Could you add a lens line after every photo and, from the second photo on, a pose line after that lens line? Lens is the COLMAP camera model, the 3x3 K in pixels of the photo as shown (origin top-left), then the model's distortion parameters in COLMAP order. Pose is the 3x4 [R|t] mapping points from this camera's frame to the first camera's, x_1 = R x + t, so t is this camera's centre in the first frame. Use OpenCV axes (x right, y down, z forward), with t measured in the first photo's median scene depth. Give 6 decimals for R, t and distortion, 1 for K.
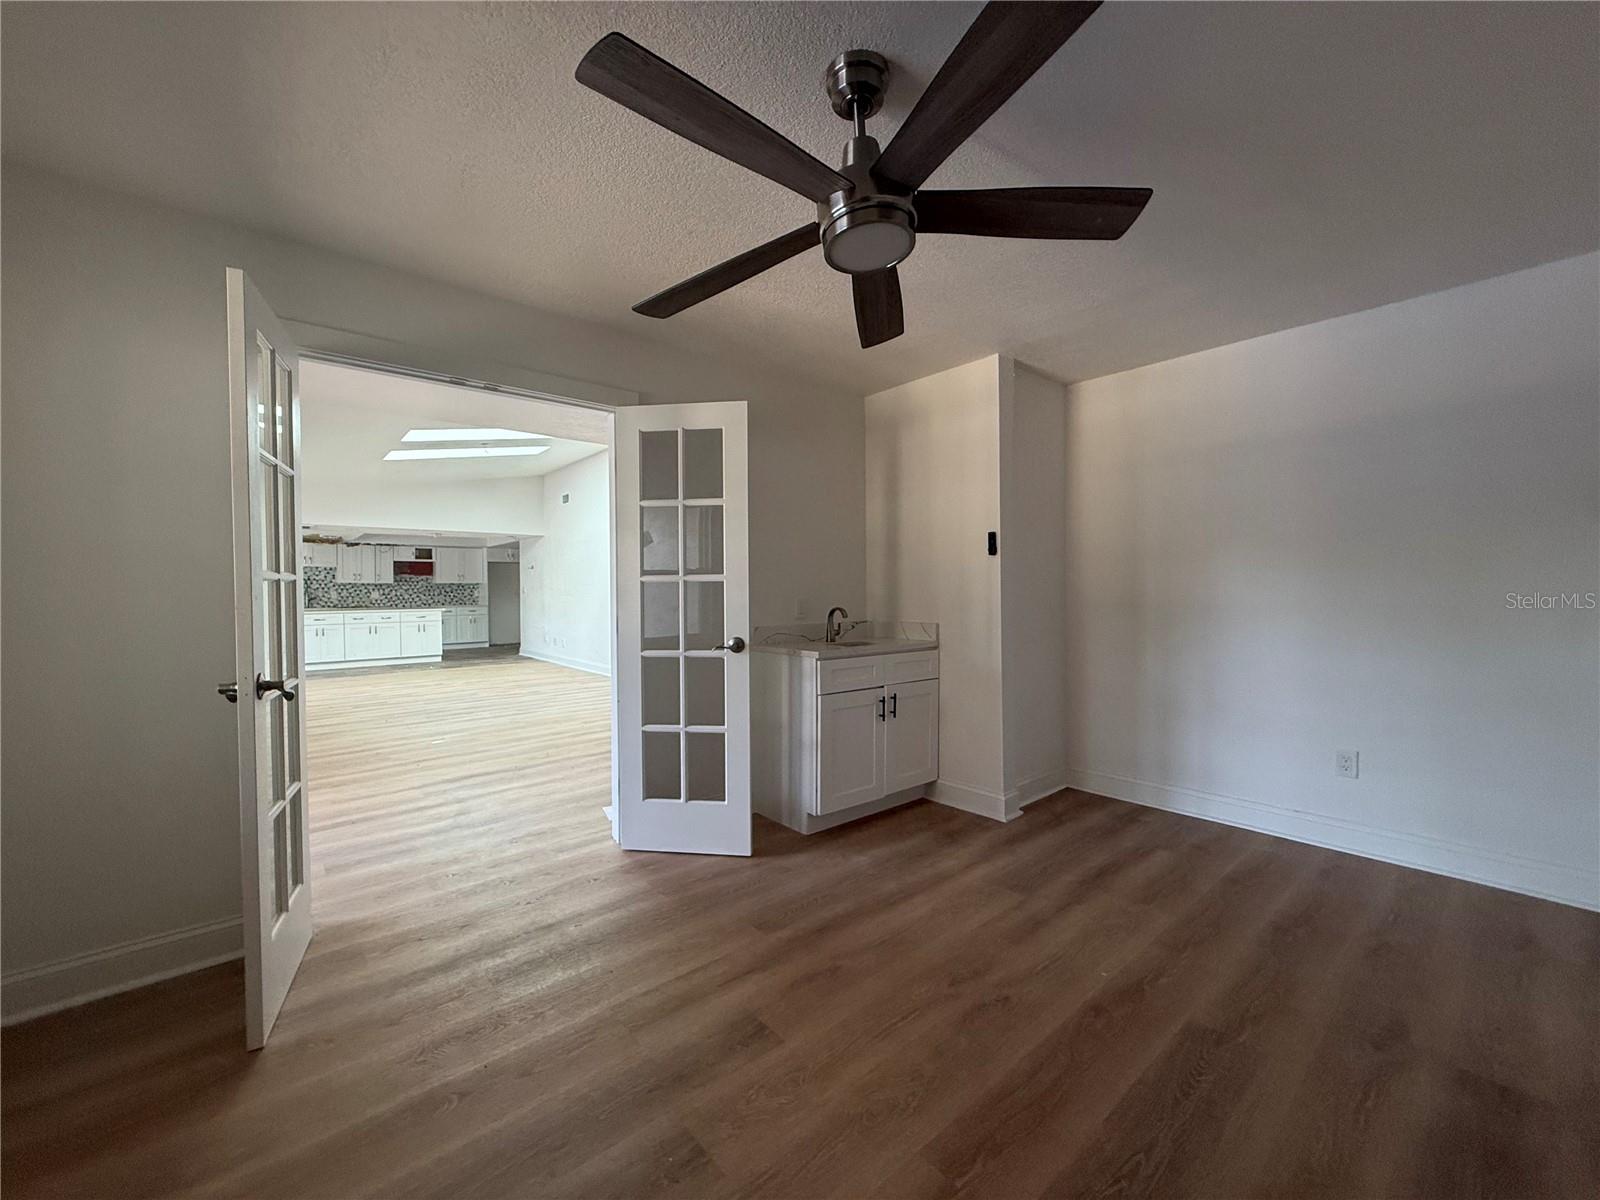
lens RADIAL K [[634.3, 0, 798.9], [0, 634.3, 594.9], [0, 0, 1]] dist [0.001458, 0.000480]
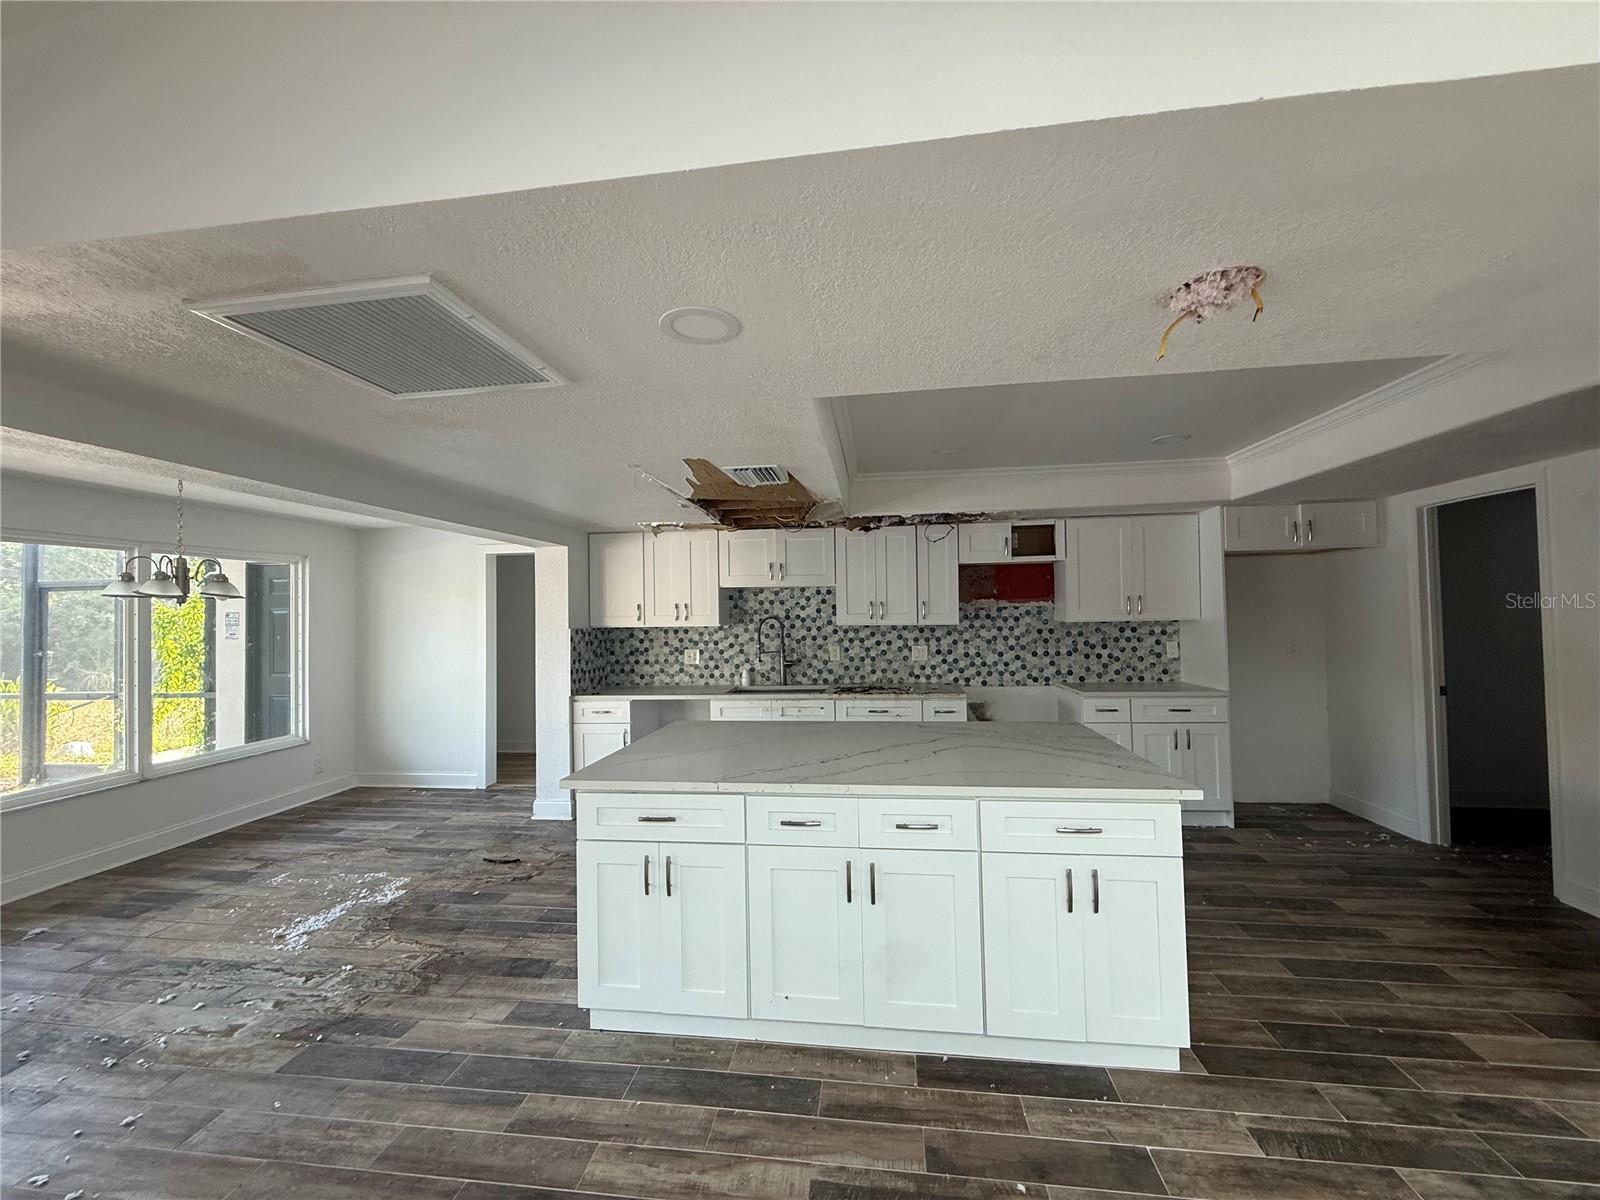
lens RADIAL K [[634.3, 0, 798.1], [0, 634.3, 600.2], [0, 0, 1]] dist [0.001458, 0.000480]
pose [[0.672302, -0.026767, -0.739793, -0.422034], [0.007910, 0.999549, -0.028977, -0.022006], [0.740235, 0.013630, 0.672210, 0.672070]]
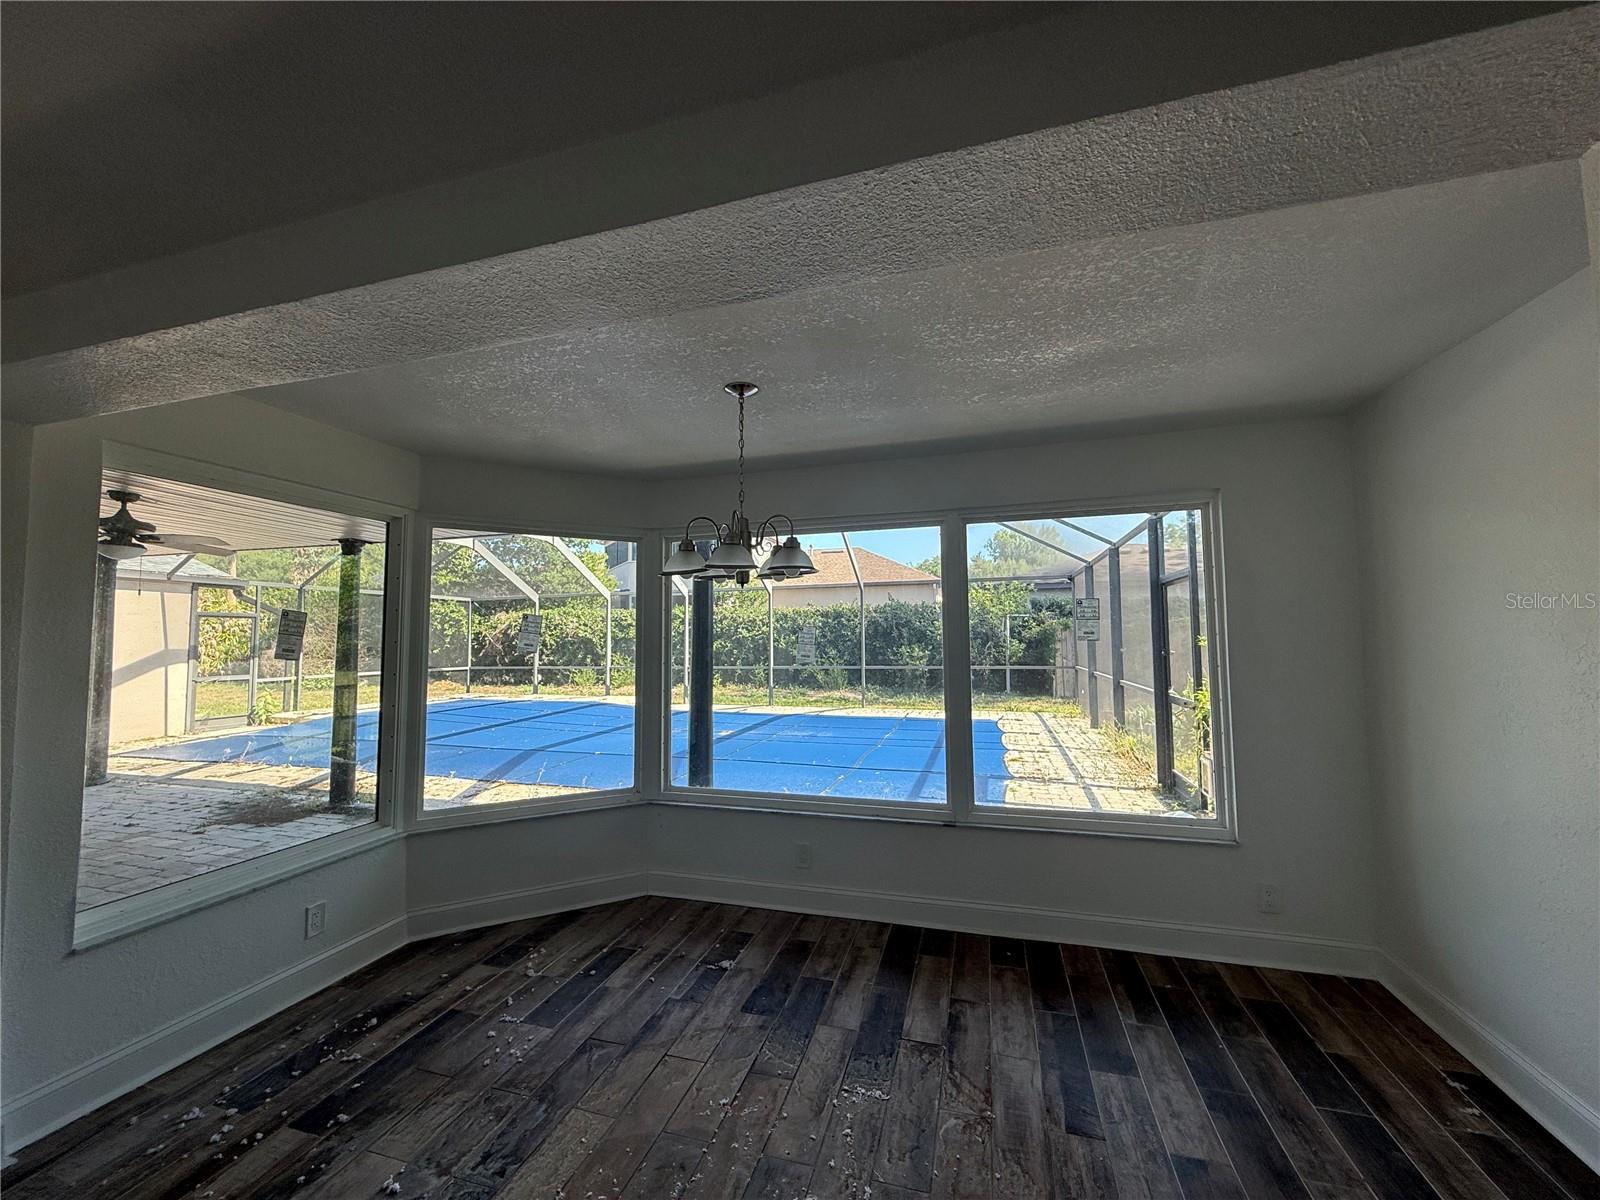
lens RADIAL K [[634.3, 0, 794.0], [0, 634.3, 598.3], [0, 0, 1]] dist [0.001458, 0.000480]
pose [[-0.846305, -0.018299, -0.532384, -0.756139], [0.010004, 0.998688, -0.050230, -0.016183], [0.532604, -0.047835, -0.845012, 0.848013]]
